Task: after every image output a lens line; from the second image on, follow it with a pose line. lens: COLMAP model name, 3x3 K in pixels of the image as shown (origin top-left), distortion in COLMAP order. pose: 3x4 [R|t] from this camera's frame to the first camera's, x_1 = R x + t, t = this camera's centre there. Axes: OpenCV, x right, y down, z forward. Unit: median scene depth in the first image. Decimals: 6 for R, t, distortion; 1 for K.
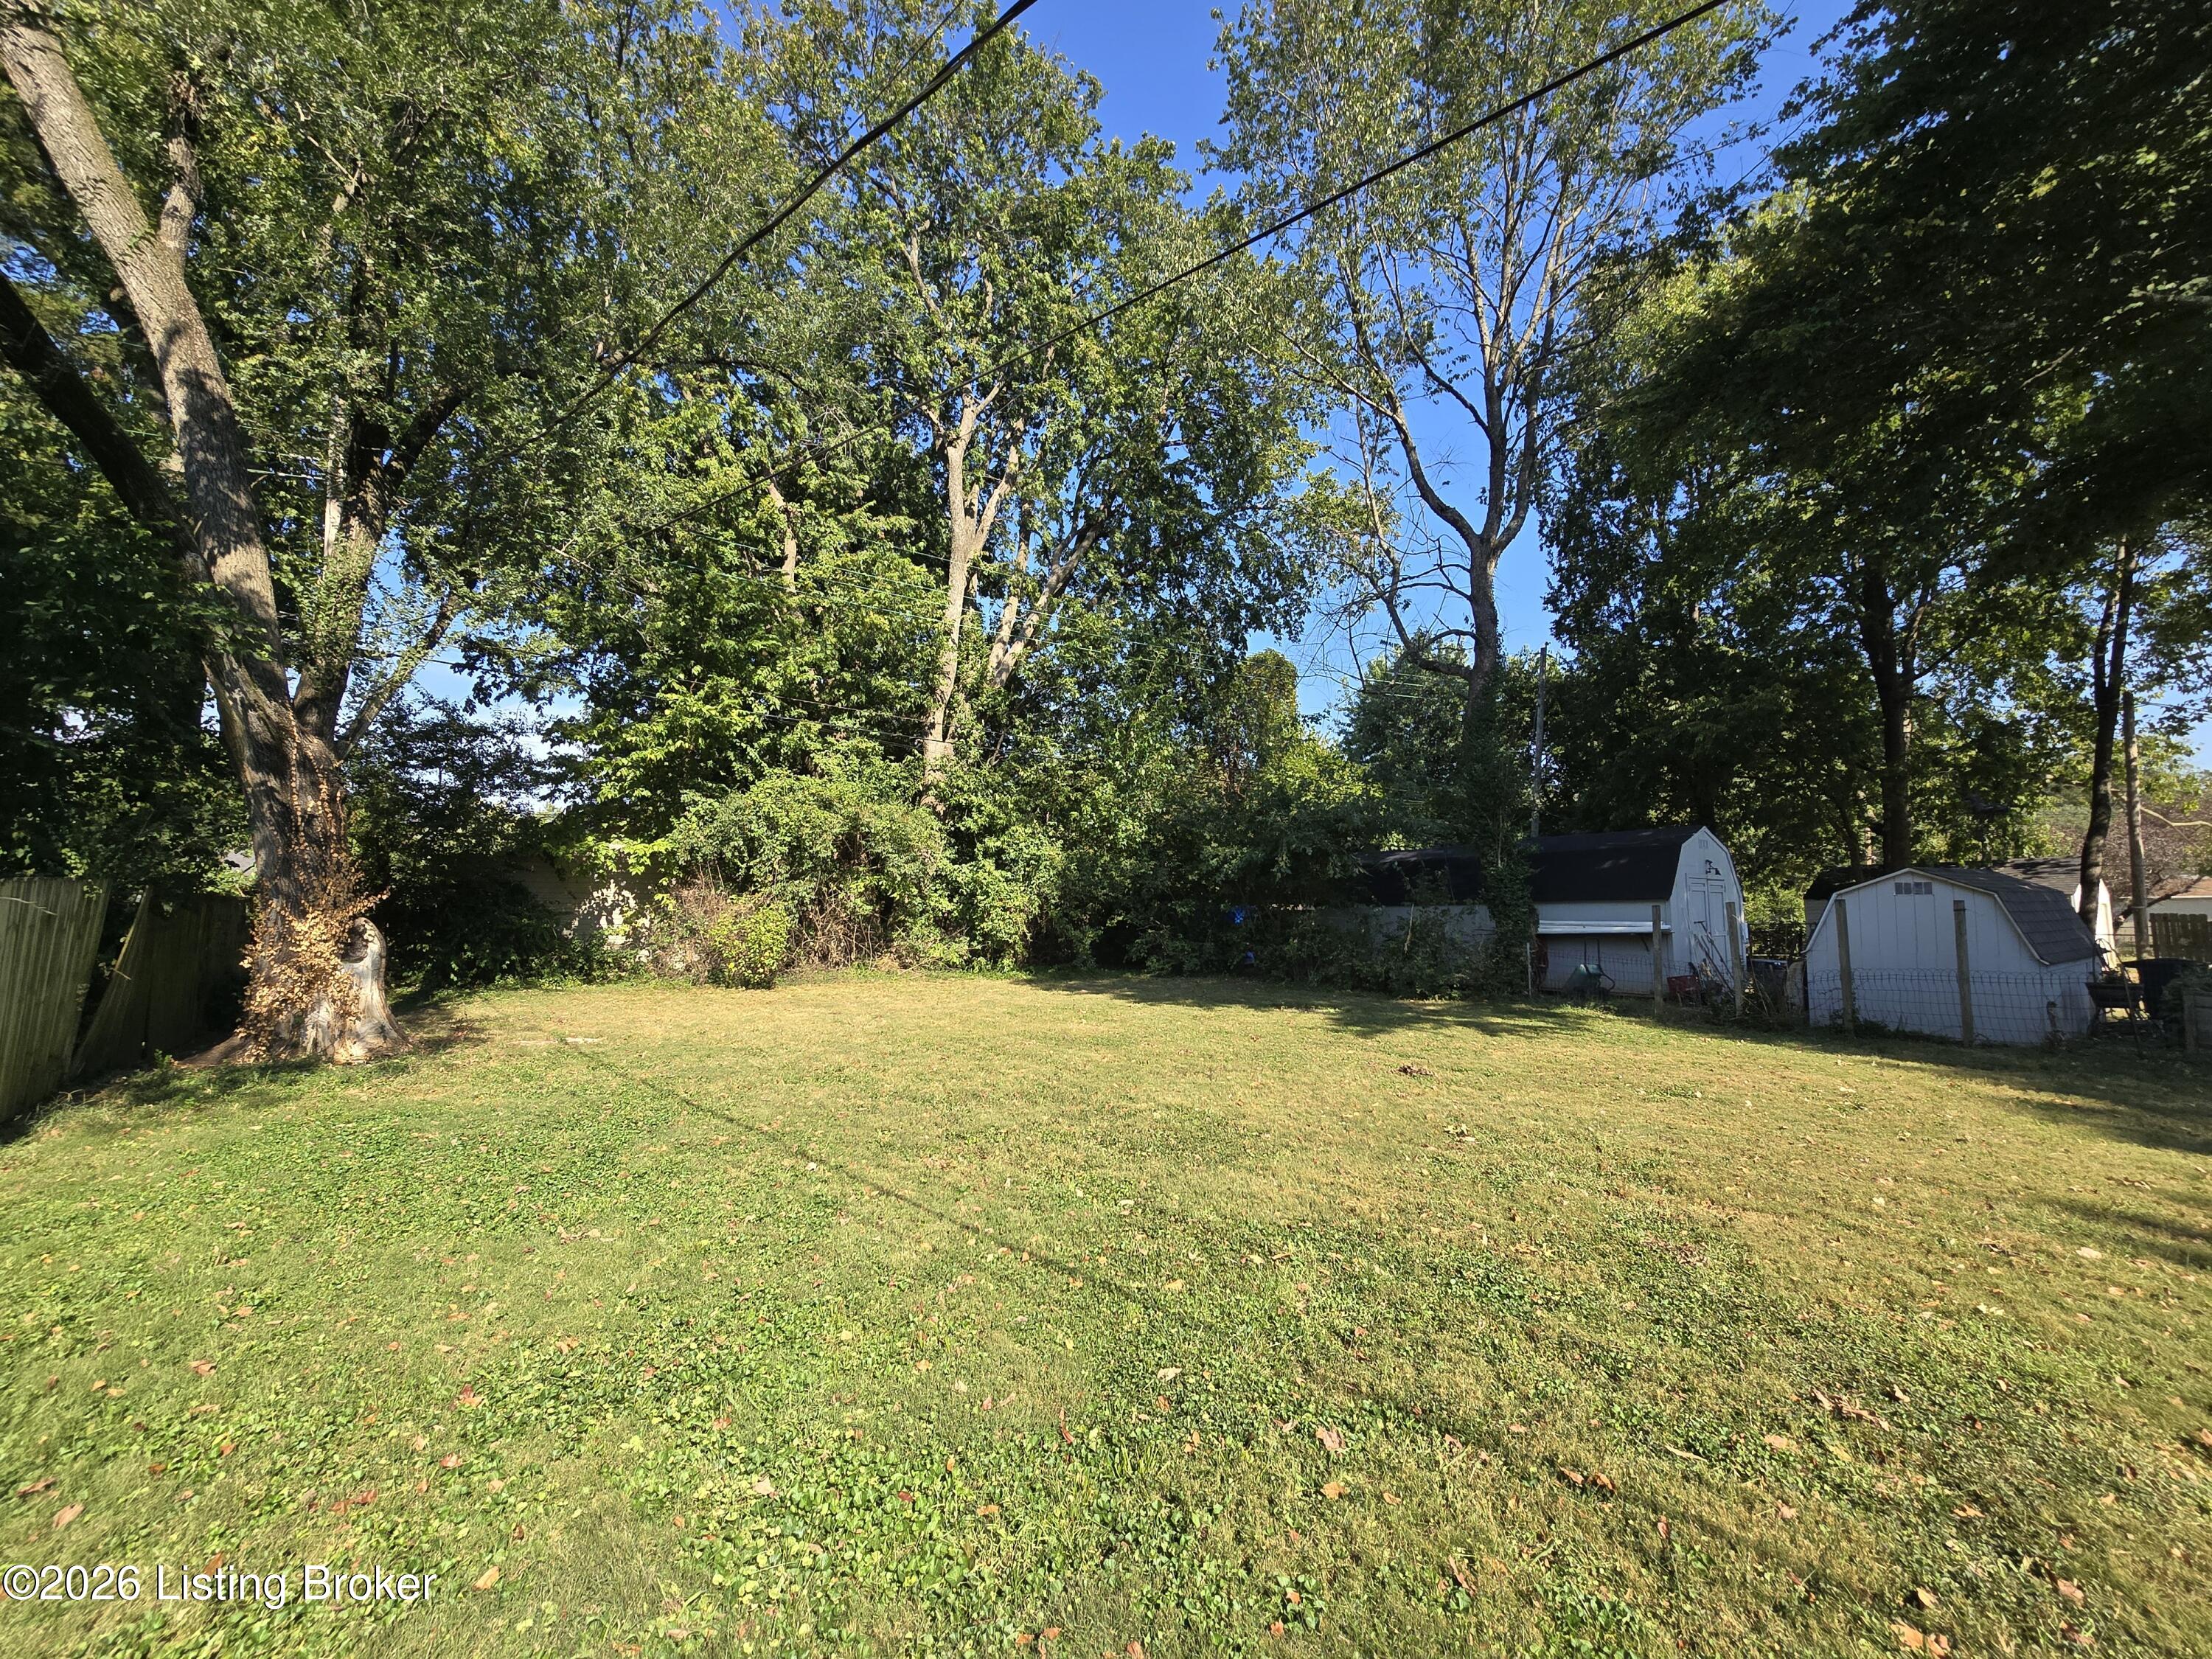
lens RADIAL K [[907.1, 0, 1090.6], [0, 907.1, 827.3], [0, 0, 1]] dist [-0.002153, 0.000811]
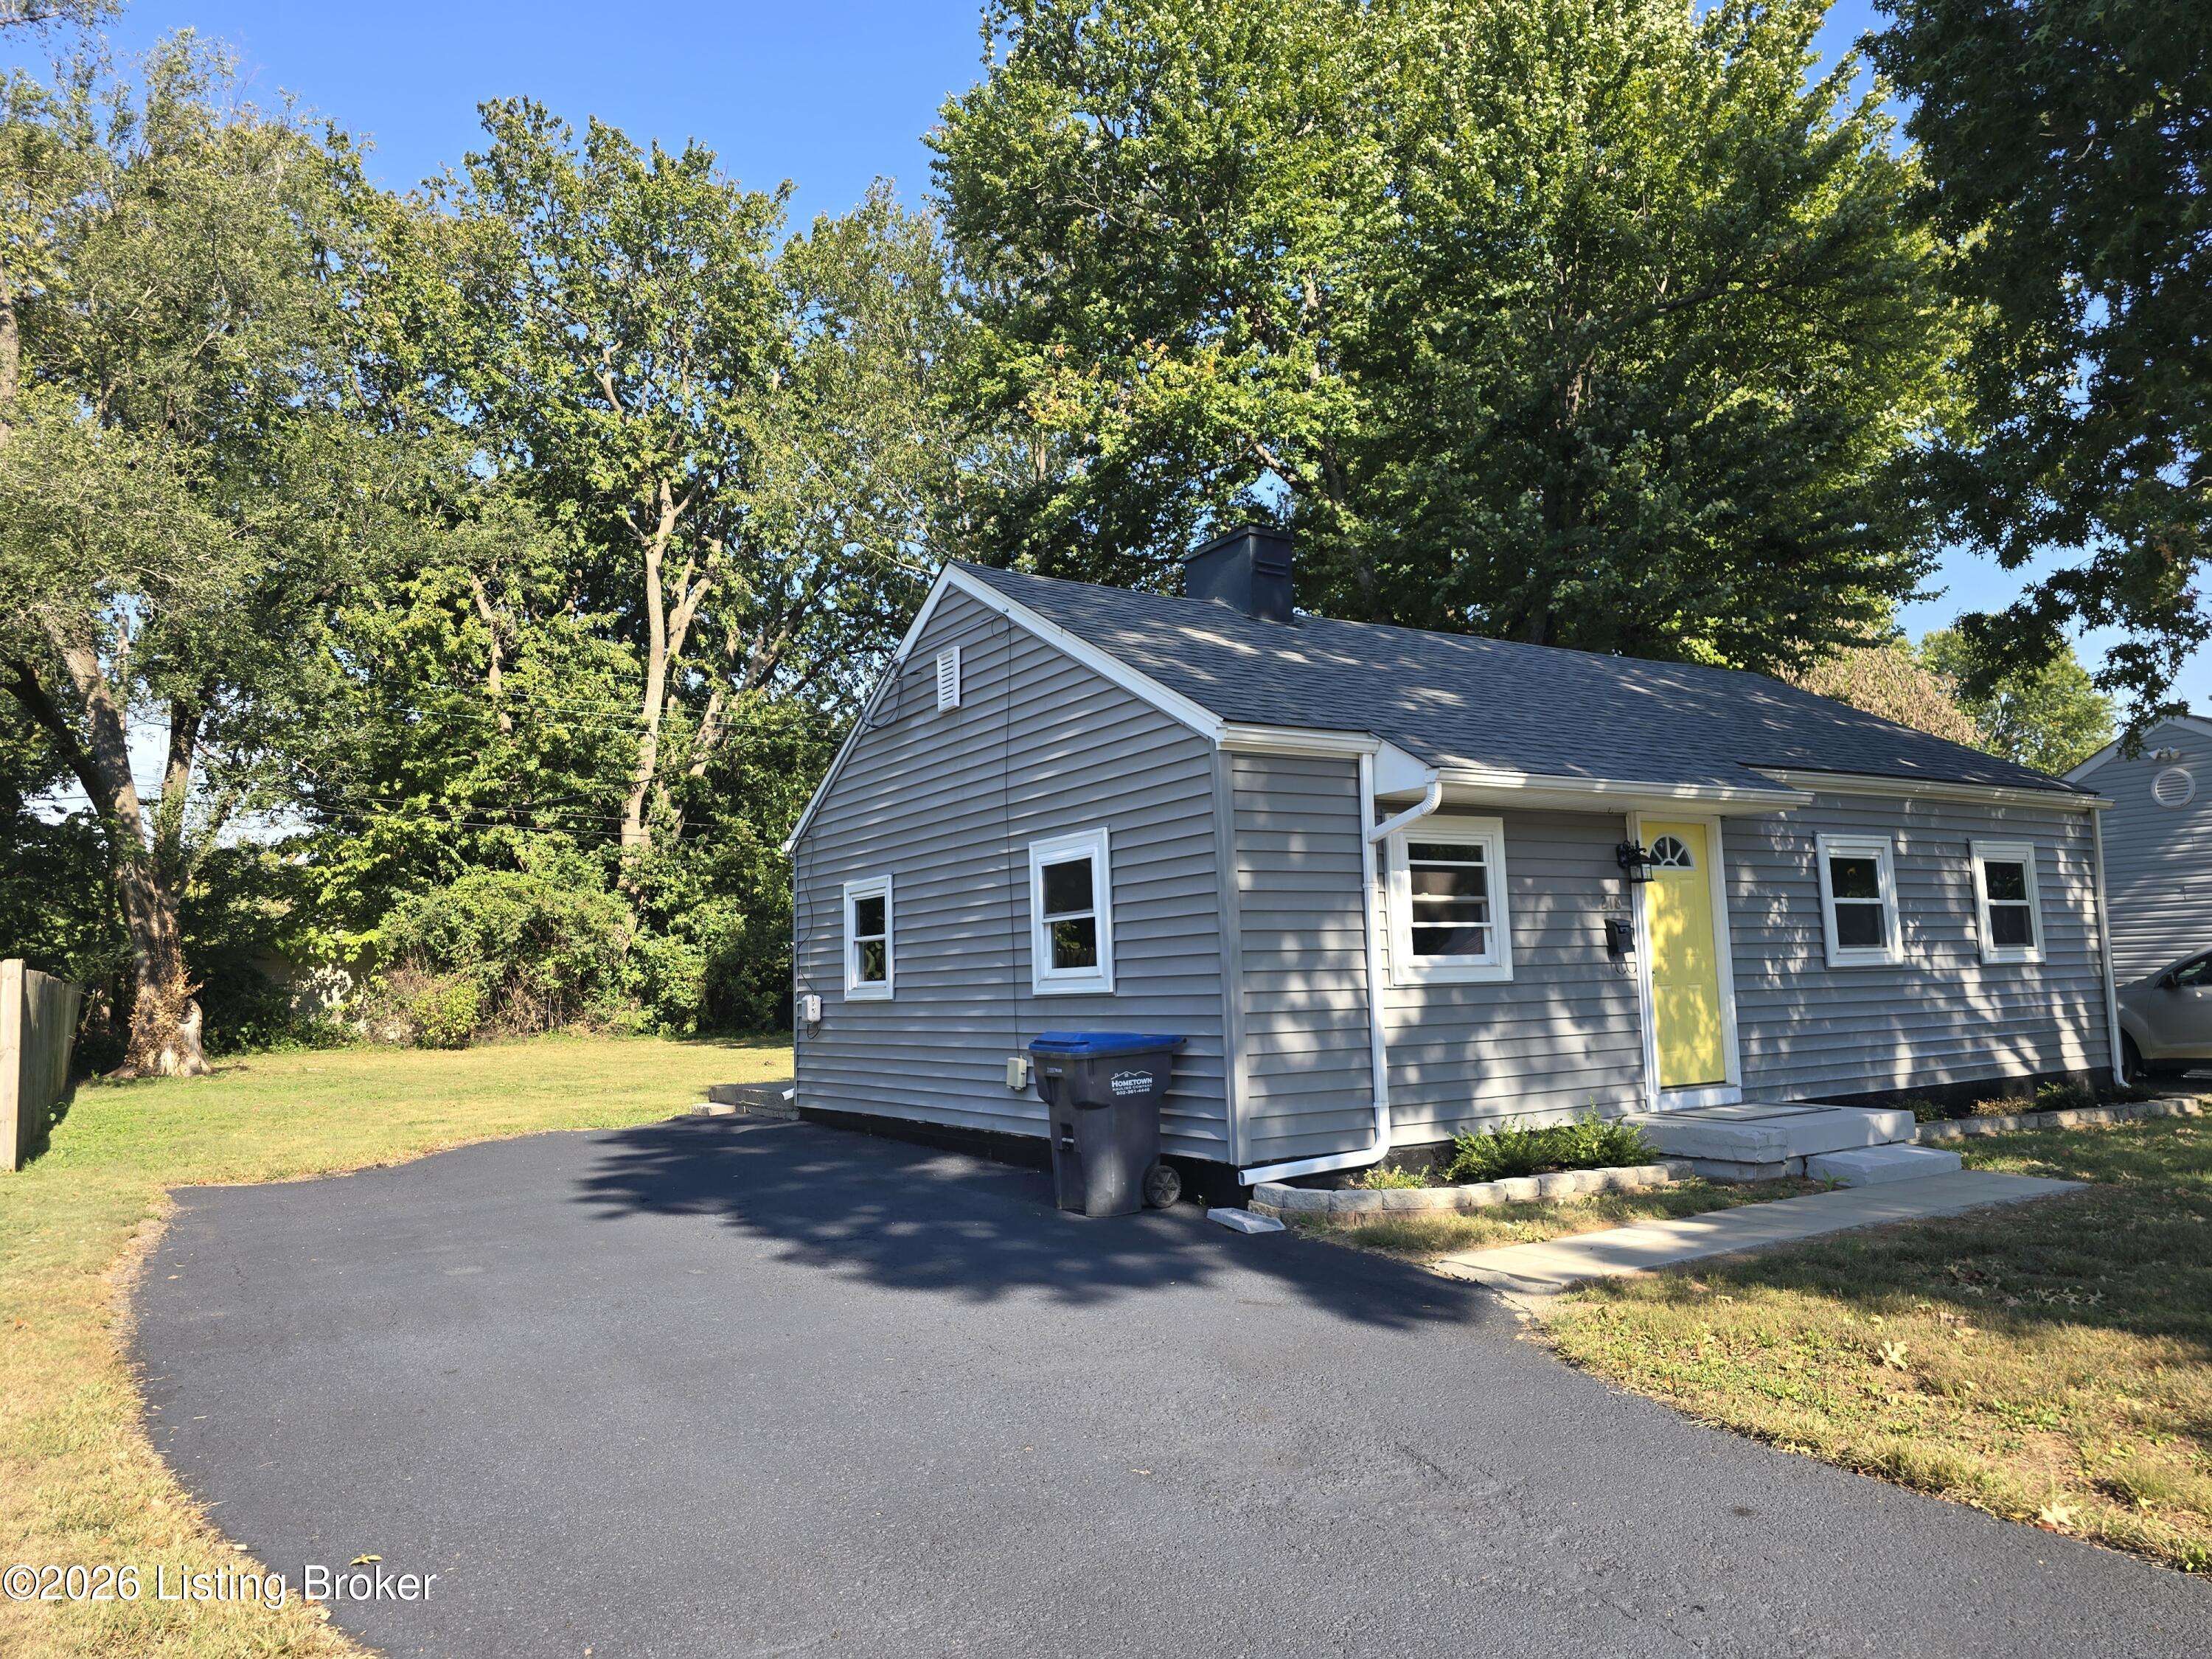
lens RADIAL K [[1475.6, 0, 1131.3], [0, 1475.6, 819.3], [0, 0, 1]] dist [0.043648, -0.007544]
pose [[0.999569, -0.028982, -0.004634, 0.534786], [0.028907, 0.999462, -0.015510, -0.072726], [0.005081, 0.015370, 0.999869, -0.960843]]
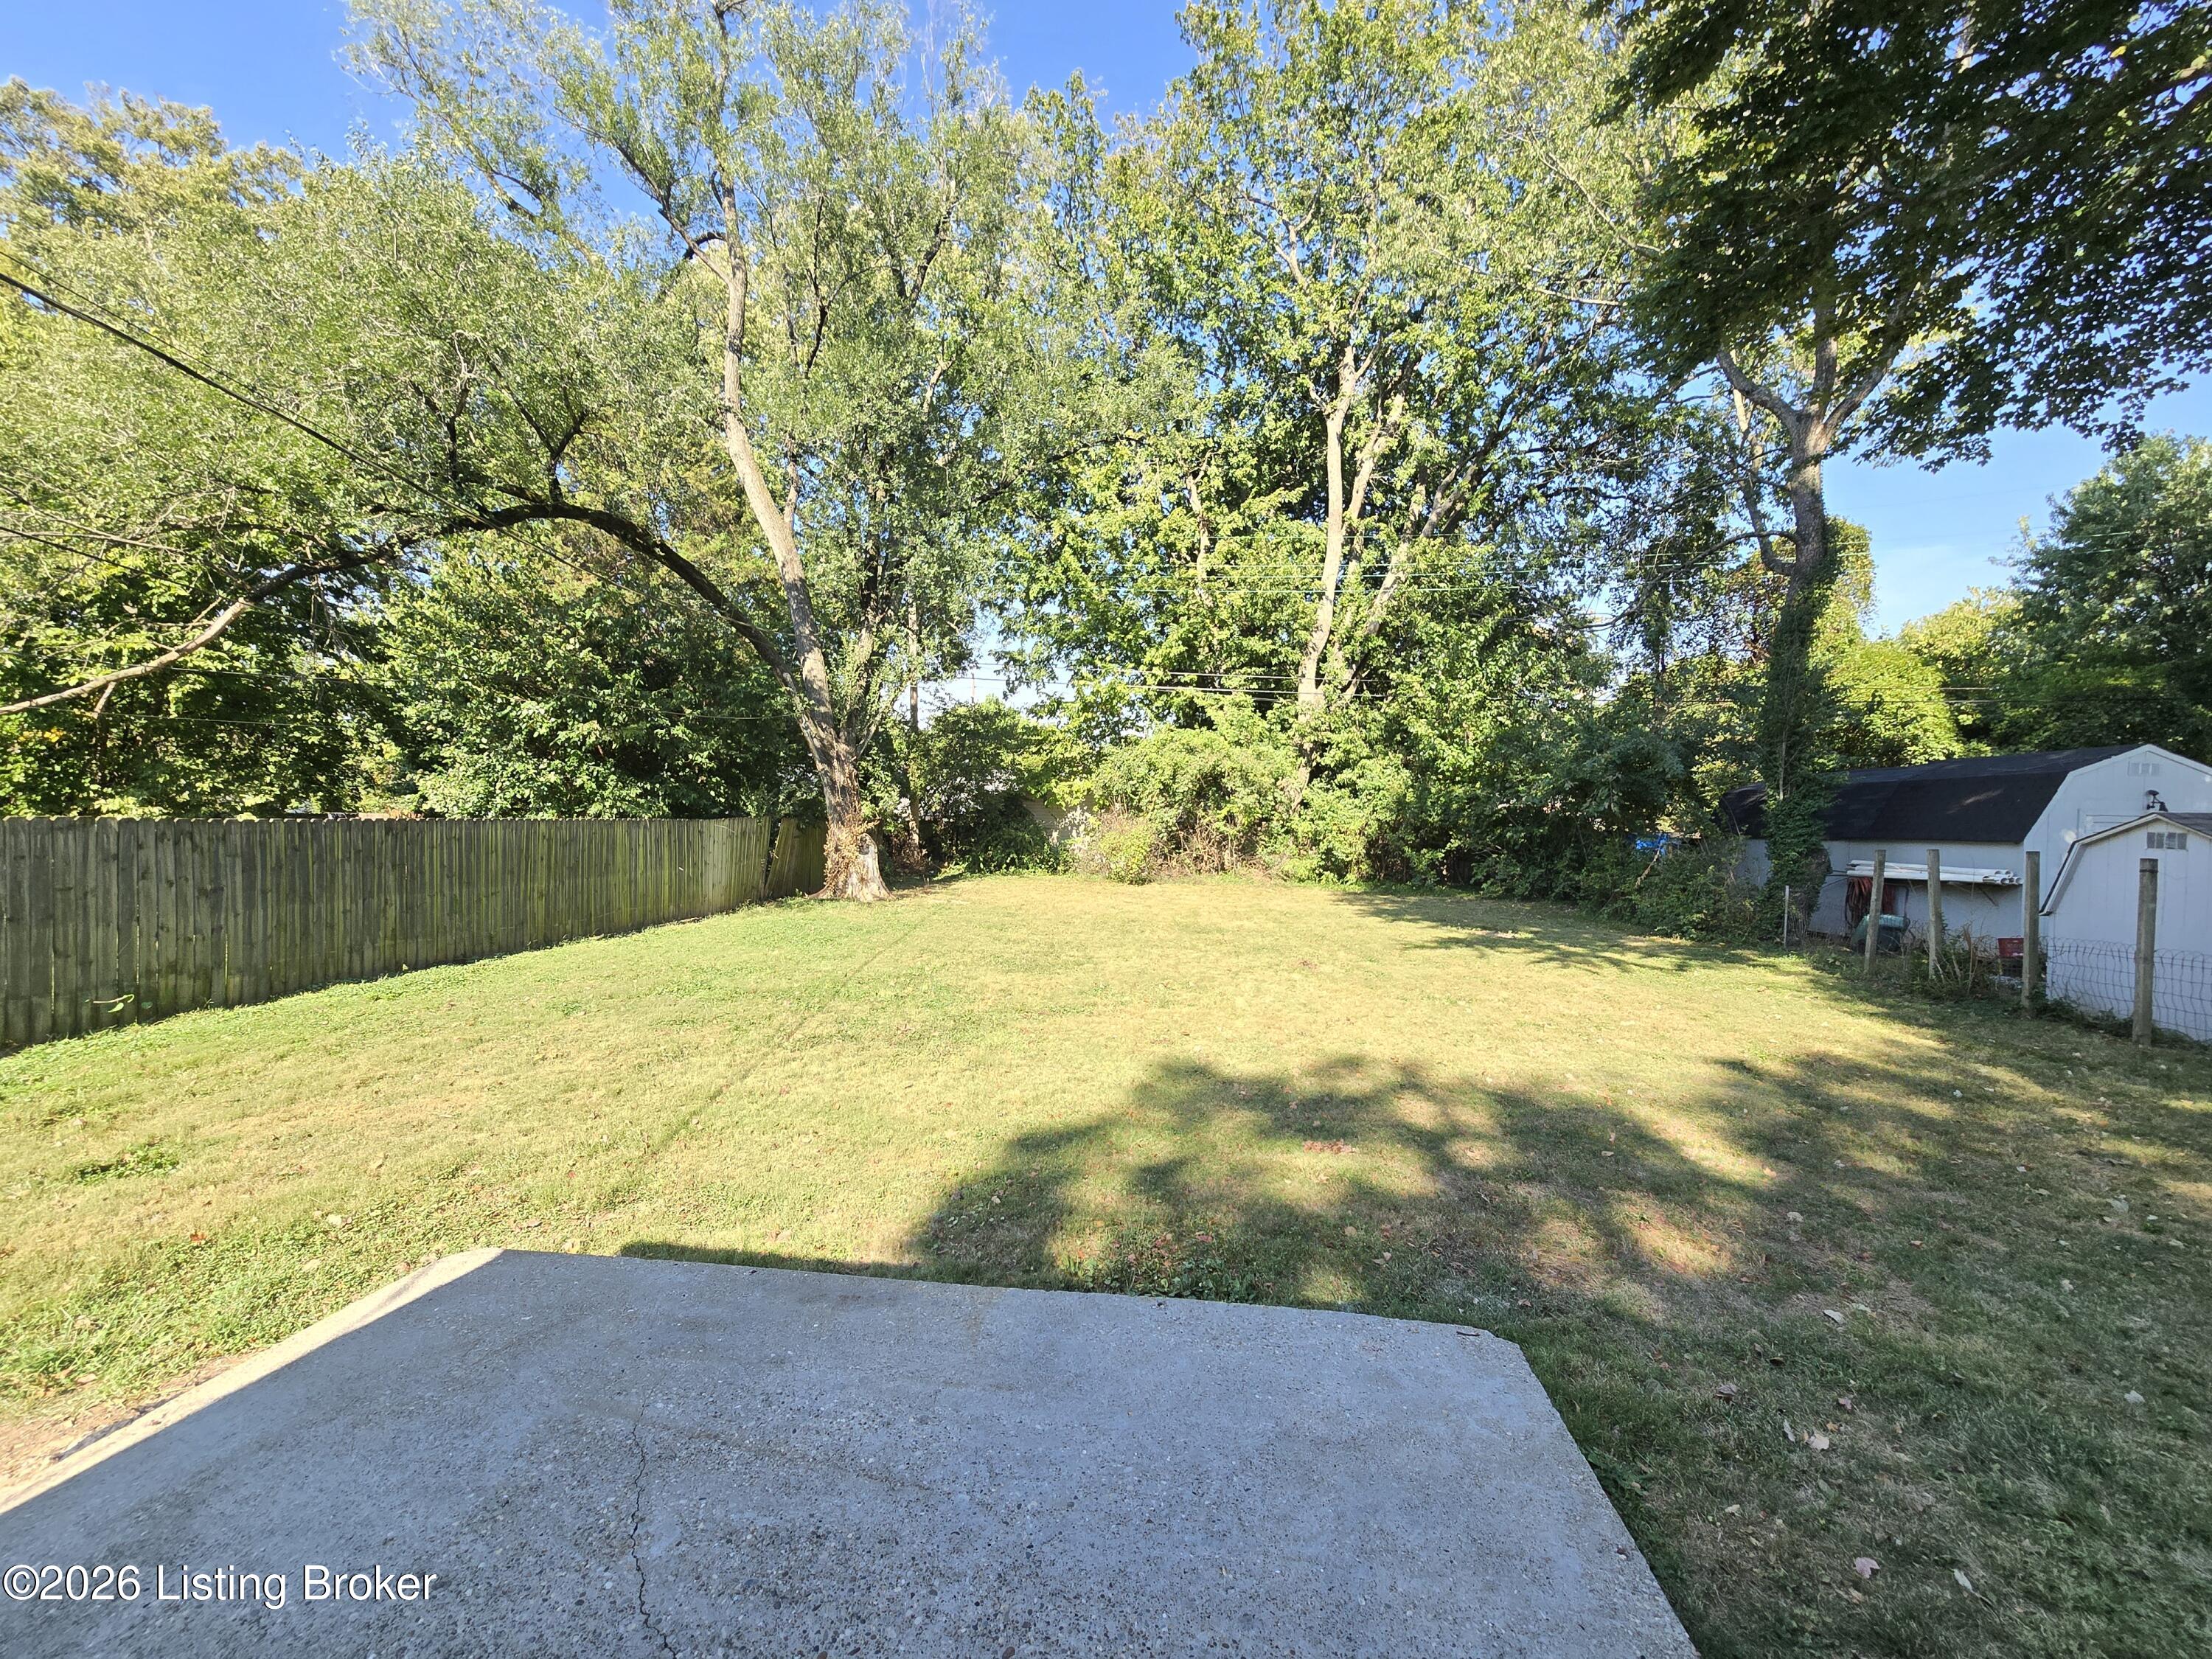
lens RADIAL K [[907.1, 0, 1096.2], [0, 907.1, 840.2], [0, 0, 1]] dist [-0.002153, 0.000811]
pose [[0.764480, 0.029762, -0.643960, 0.463358], [0.043354, 0.994298, 0.097422, -0.030879], [0.643188, -0.102395, 0.758831, -0.110304]]
